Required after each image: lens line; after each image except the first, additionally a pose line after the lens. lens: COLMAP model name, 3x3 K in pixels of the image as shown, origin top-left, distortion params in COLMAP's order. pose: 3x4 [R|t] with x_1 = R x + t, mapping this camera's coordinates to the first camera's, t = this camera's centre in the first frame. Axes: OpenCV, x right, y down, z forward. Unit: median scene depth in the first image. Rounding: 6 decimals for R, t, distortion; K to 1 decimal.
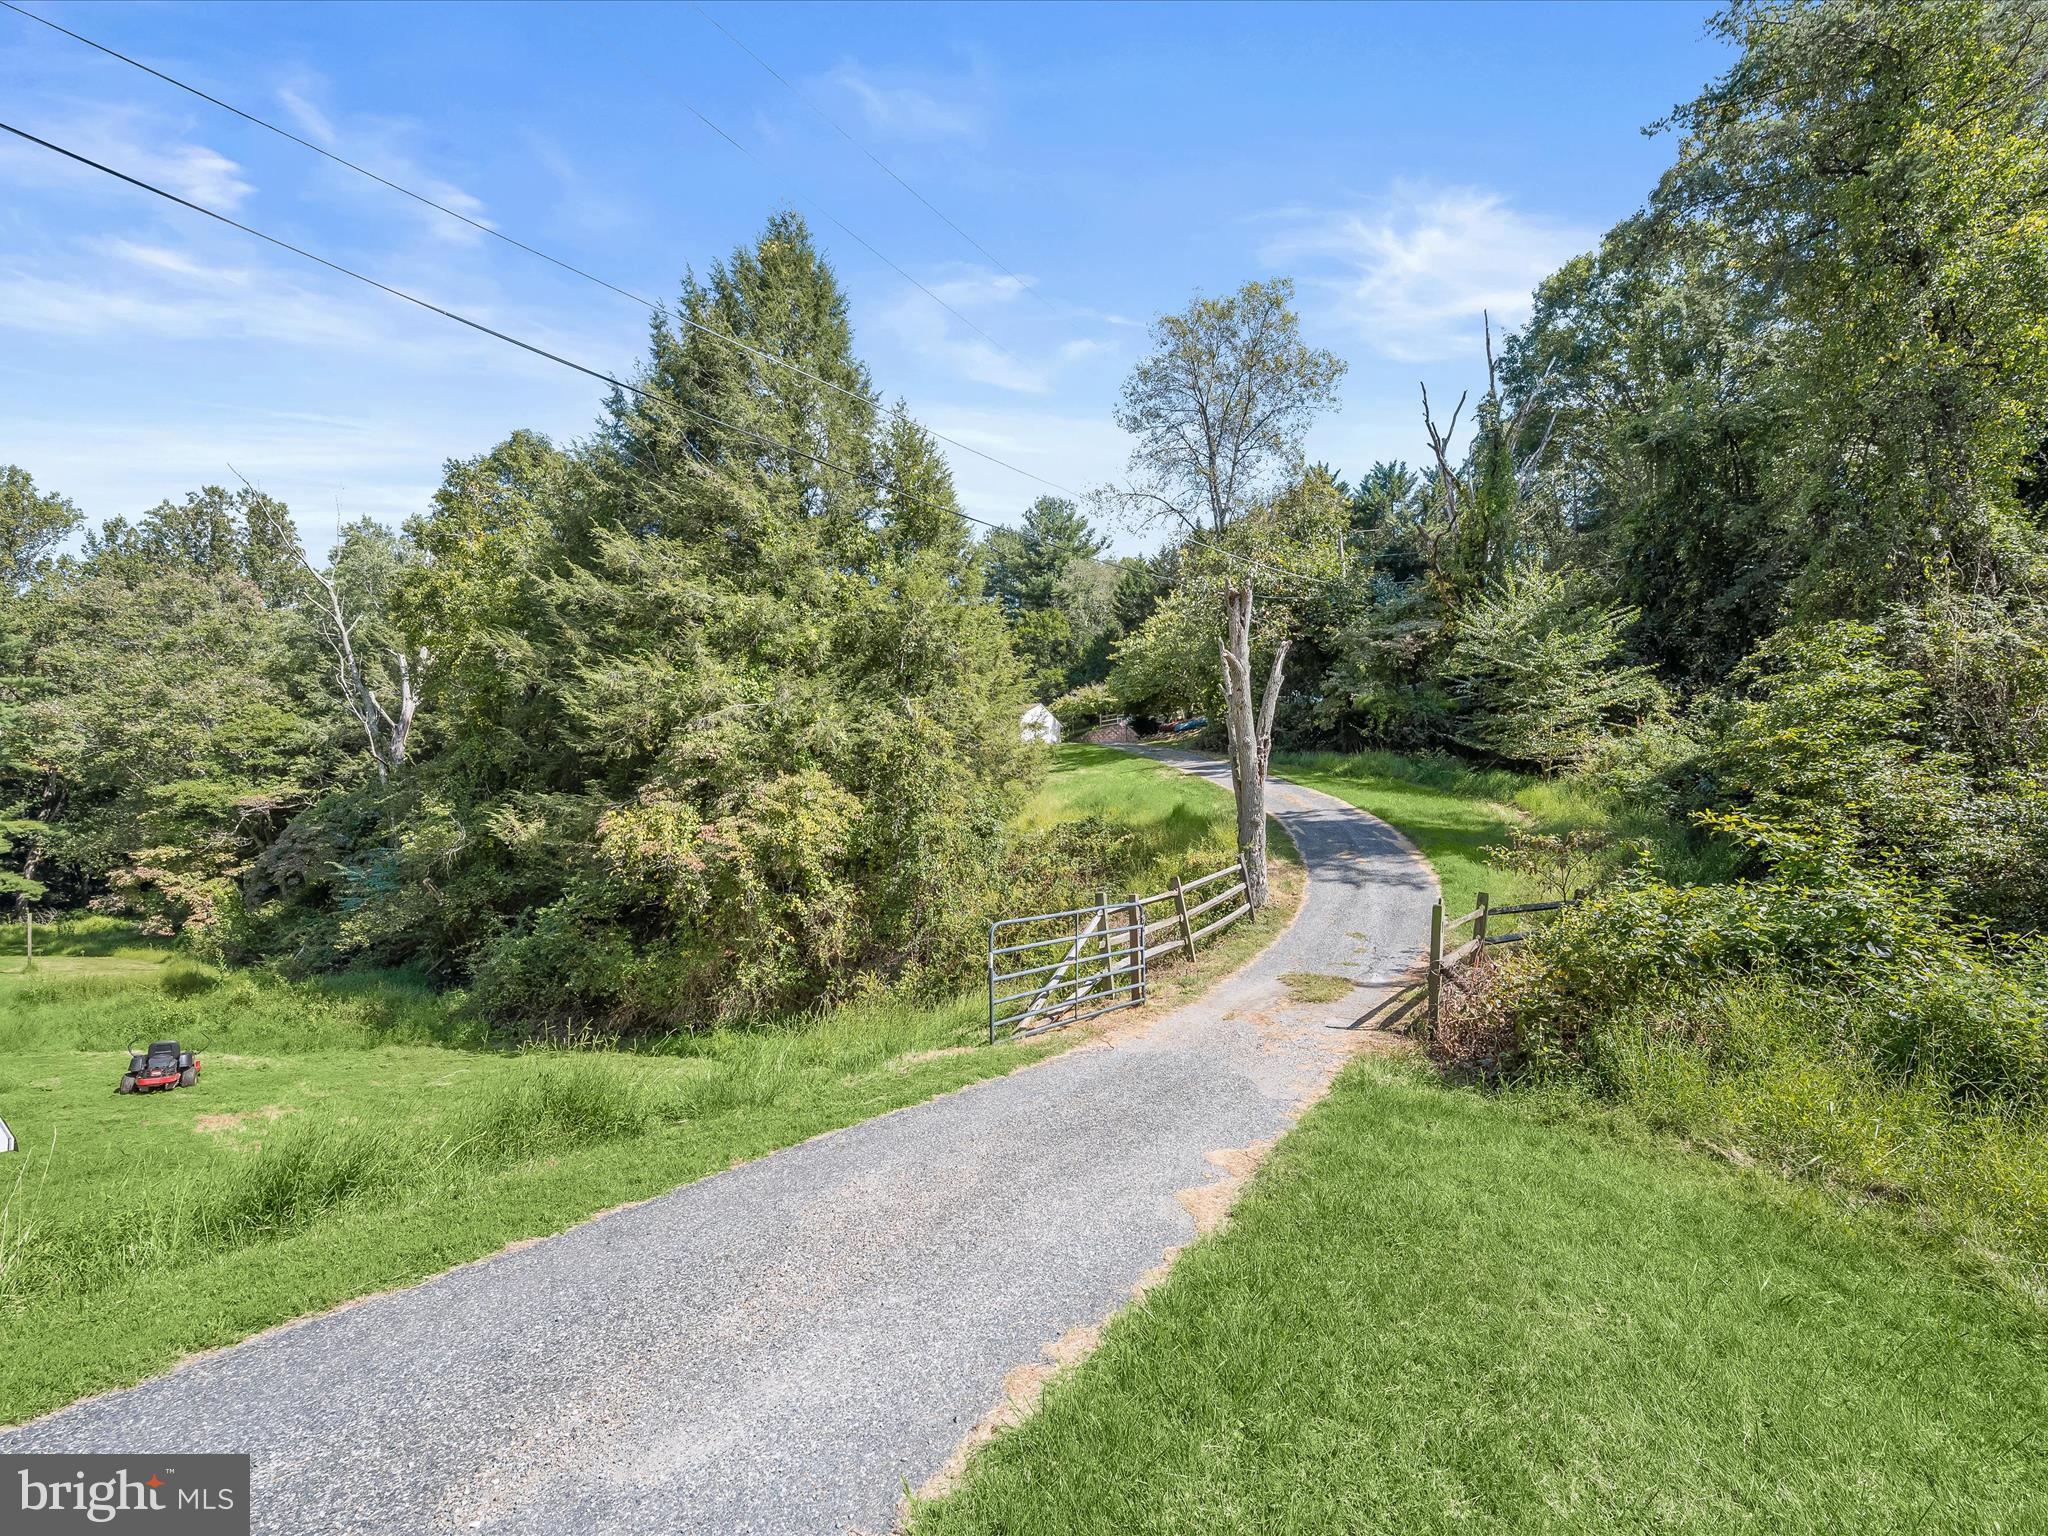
lens RADIAL K [[1013.8, 0, 1024.2], [0, 1013.8, 773.8], [0, 0, 1]] dist [0.002124, -0.001633]
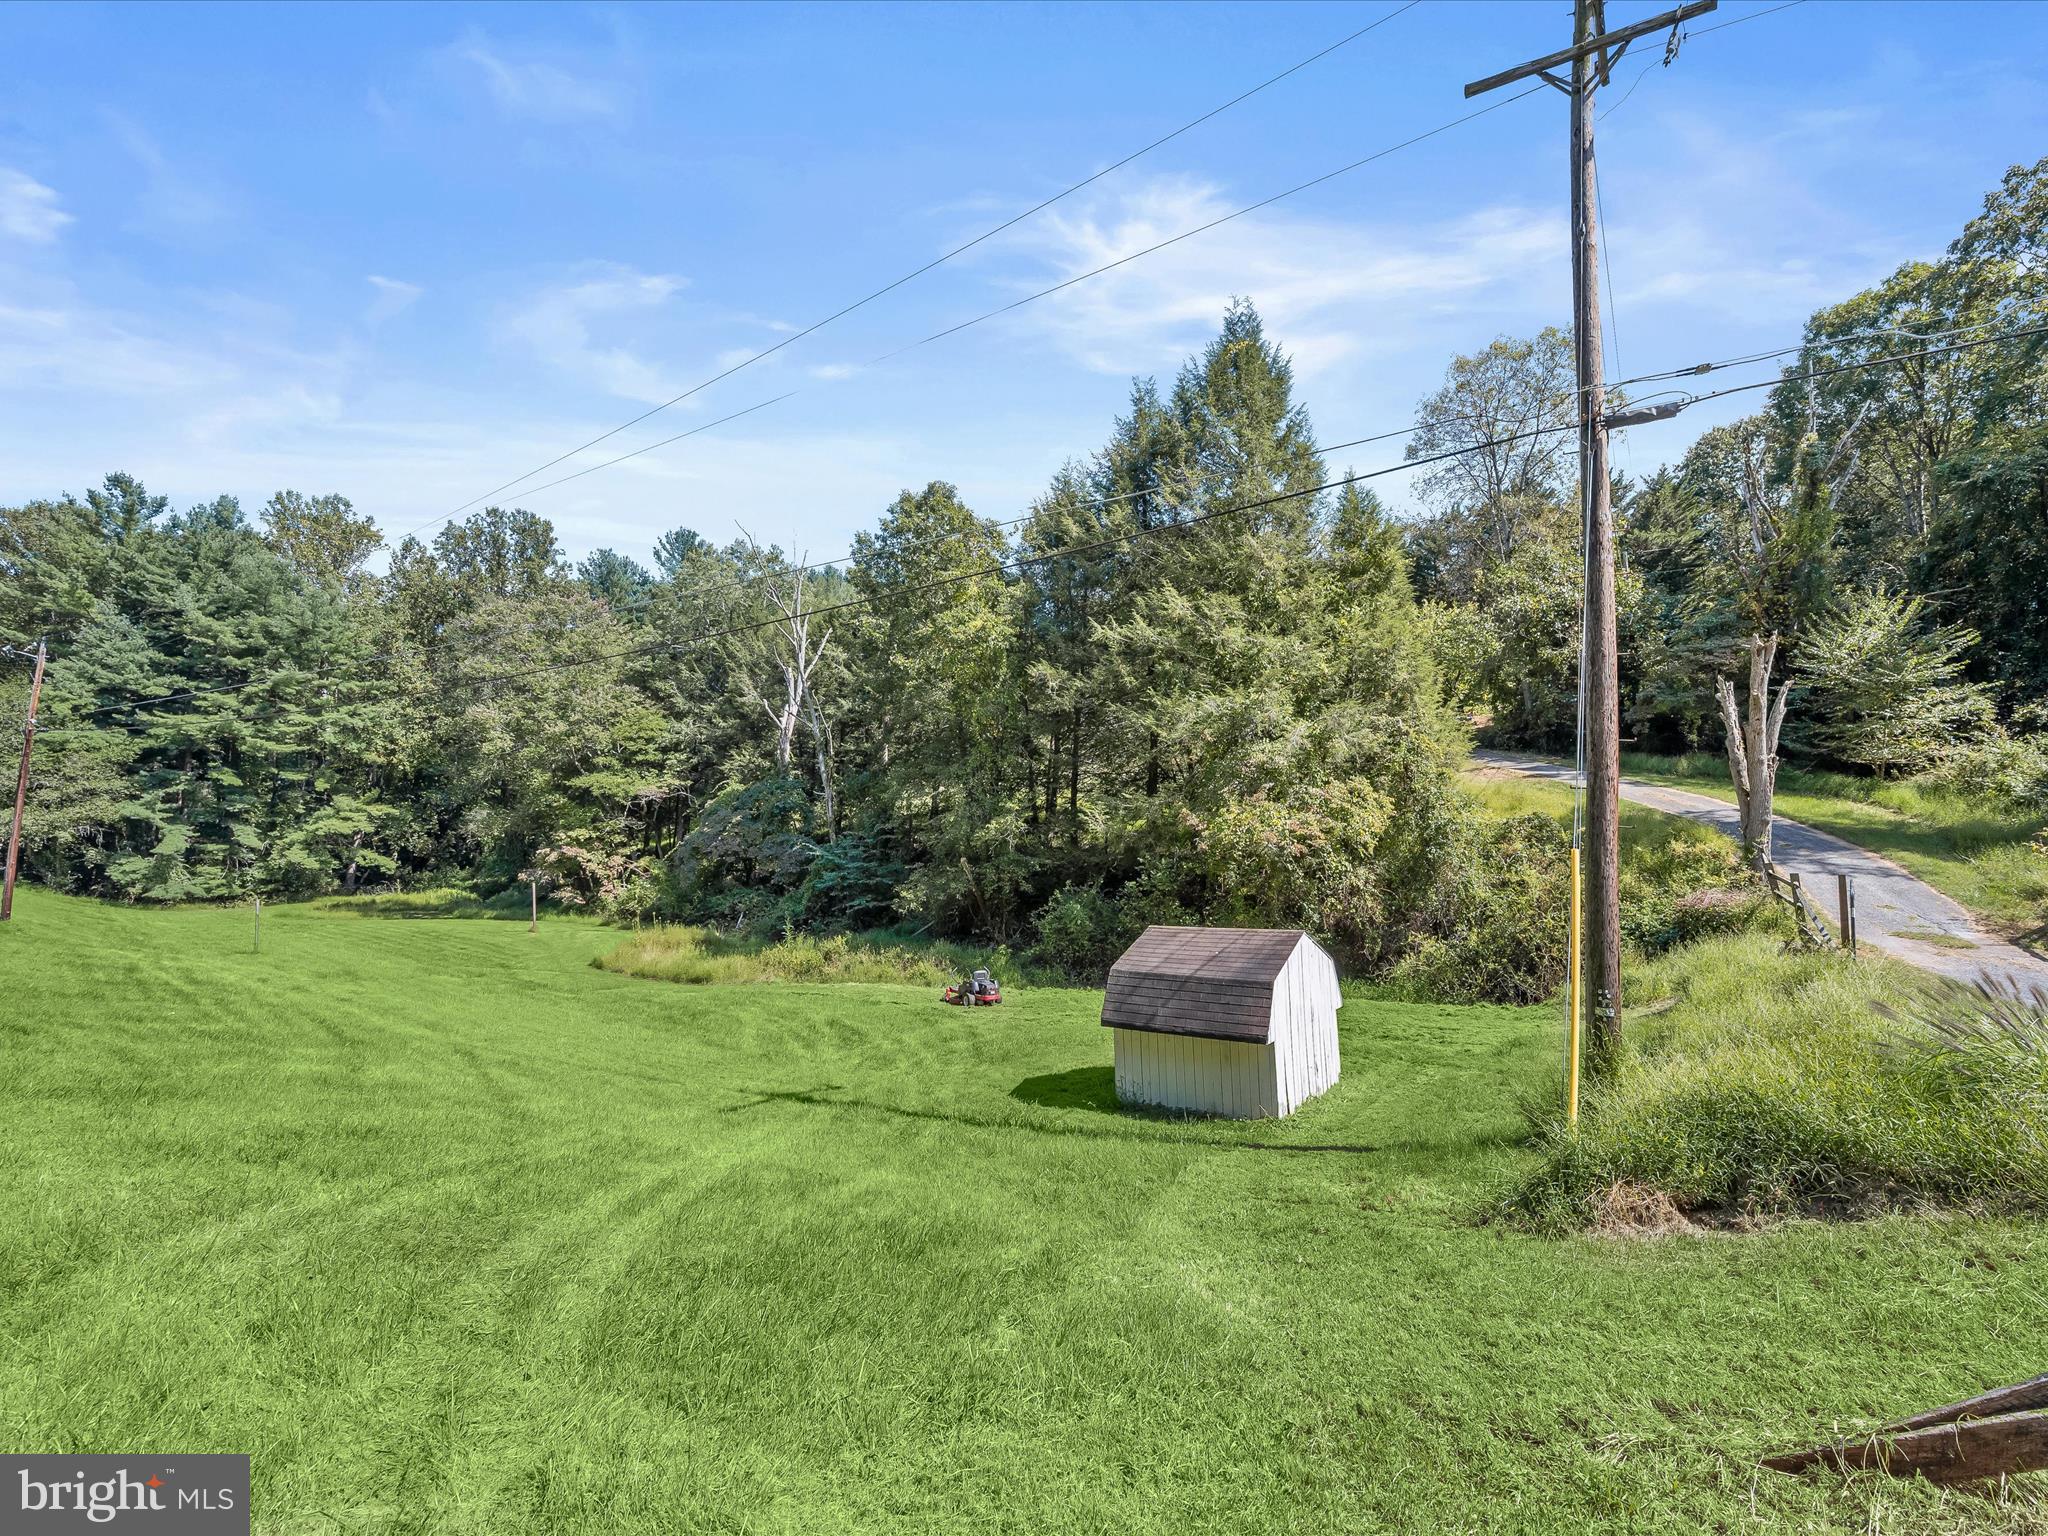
lens RADIAL K [[1013.8, 0, 1023.7], [0, 1013.8, 764.4], [0, 0, 1]] dist [0.002124, -0.001633]
pose [[0.996645, 0.002481, -0.081811, -0.230706], [-0.002070, 0.999985, 0.005106, -0.011210], [0.081822, -0.004919, 0.996635, -0.141221]]
